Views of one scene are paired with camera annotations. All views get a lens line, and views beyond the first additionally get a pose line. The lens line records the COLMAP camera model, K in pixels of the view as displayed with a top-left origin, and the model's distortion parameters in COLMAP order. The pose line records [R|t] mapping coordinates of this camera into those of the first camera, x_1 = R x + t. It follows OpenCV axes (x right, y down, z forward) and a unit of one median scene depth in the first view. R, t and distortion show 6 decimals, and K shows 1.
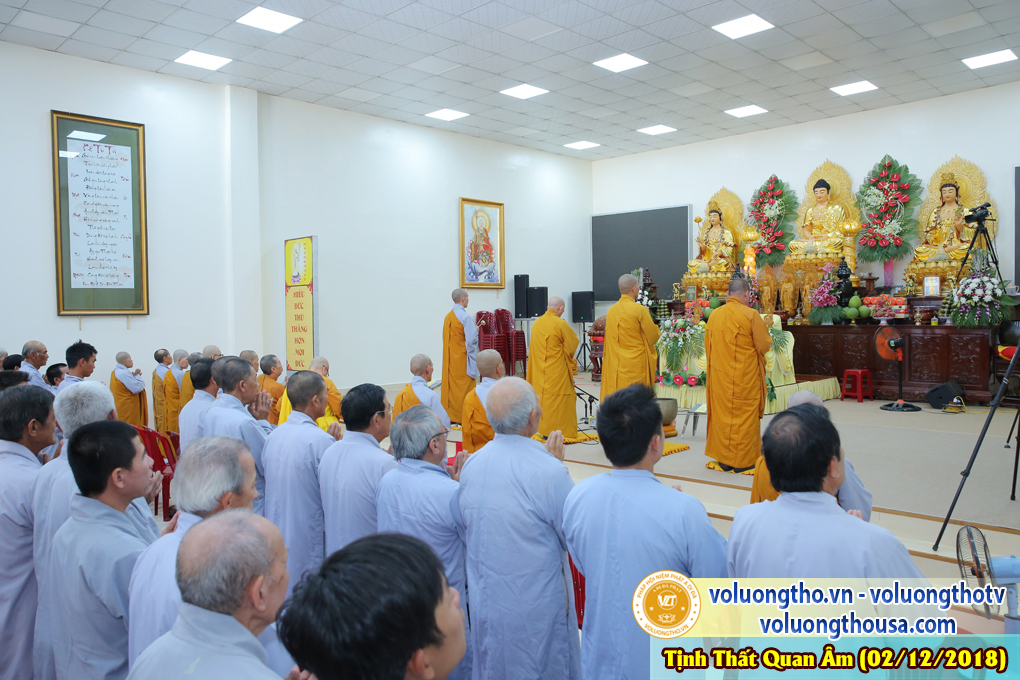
lens RADIAL K [[759.9, 0, 503.7], [0, 759.9, 339.5], [0, 0, 1]] dist [-0.070833, 0.042925]
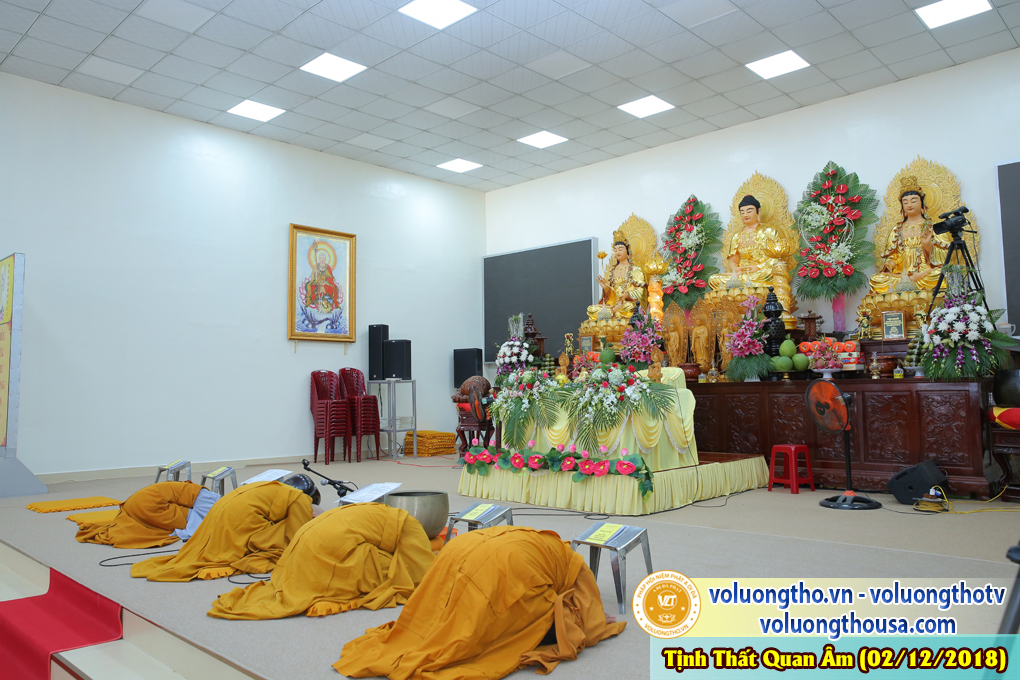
lens RADIAL K [[759.9, 0, 509.4], [0, 759.9, 336.2], [0, 0, 1]] dist [-0.070833, 0.042925]
pose [[0.999786, 0.002294, 0.020576, 0.185744], [-0.000036, 0.994037, -0.109045, 0.015160], [-0.020704, 0.109021, 0.993824, 0.288752]]
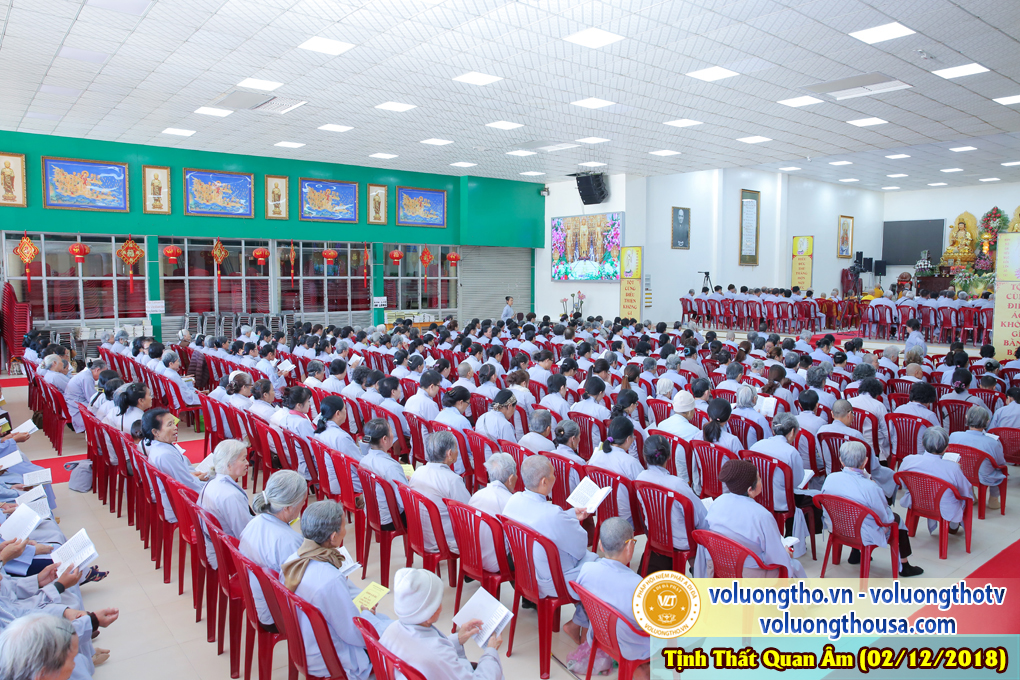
lens RADIAL K [[721.3, 0, 513.5], [0, 721.3, 343.0], [0, 0, 1]] dist [-0.010409, 0.009033]
pose [[0.994933, 0.032518, -0.095133, -0.945367], [-0.027039, 0.997931, 0.058326, 0.098166], [0.096833, -0.055459, 0.993754, -1.394813]]
